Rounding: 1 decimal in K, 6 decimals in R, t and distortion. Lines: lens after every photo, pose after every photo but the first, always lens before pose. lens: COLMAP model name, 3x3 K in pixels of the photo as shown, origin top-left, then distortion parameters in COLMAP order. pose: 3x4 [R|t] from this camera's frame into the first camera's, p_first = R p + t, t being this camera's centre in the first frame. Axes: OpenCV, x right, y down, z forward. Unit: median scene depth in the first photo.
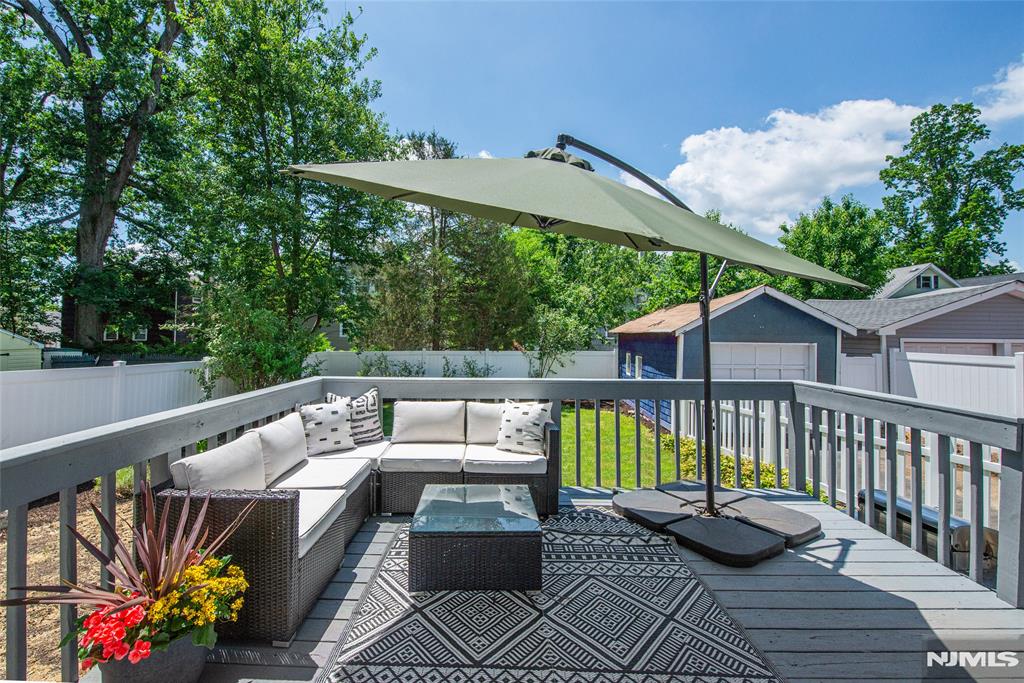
lens RADIAL K [[421.7, 0, 512.0], [0, 421.7, 341.5], [0, 0, 1]] dist [-0.001766, -0.000124]
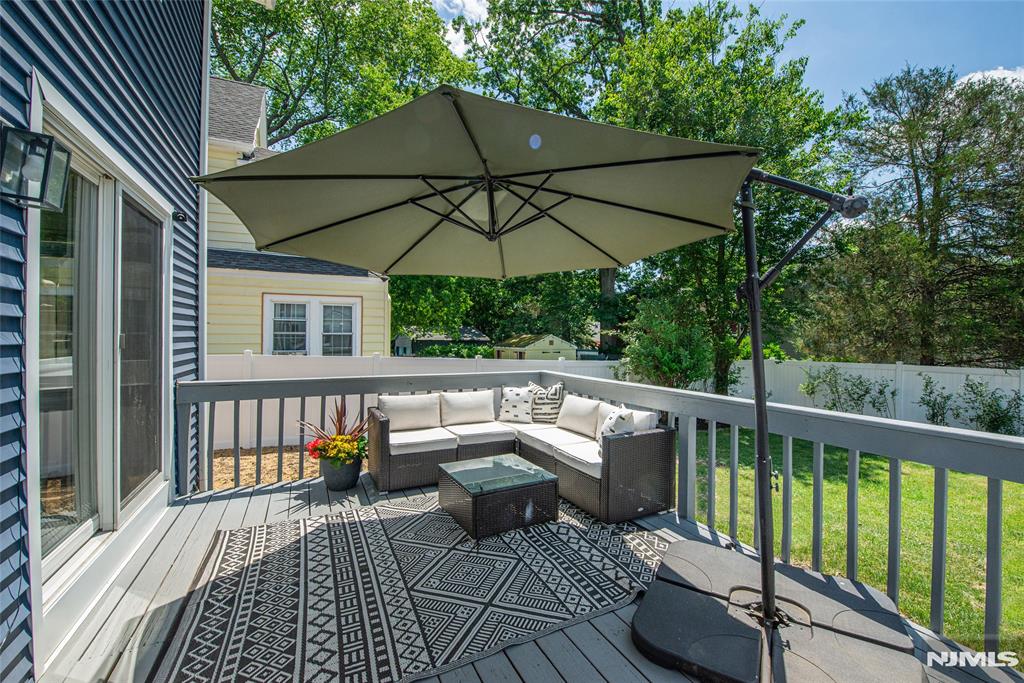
lens RADIAL K [[415.3, 0, 512.0], [0, 415.3, 341.5], [0, 0, 1]] dist [0.013896, 0.000000]
pose [[0.471961, 0.005996, -0.881599, 0.713766], [-0.020563, 0.999780, -0.004208, -0.002511], [0.881379, 0.020114, 0.471981, 0.290732]]
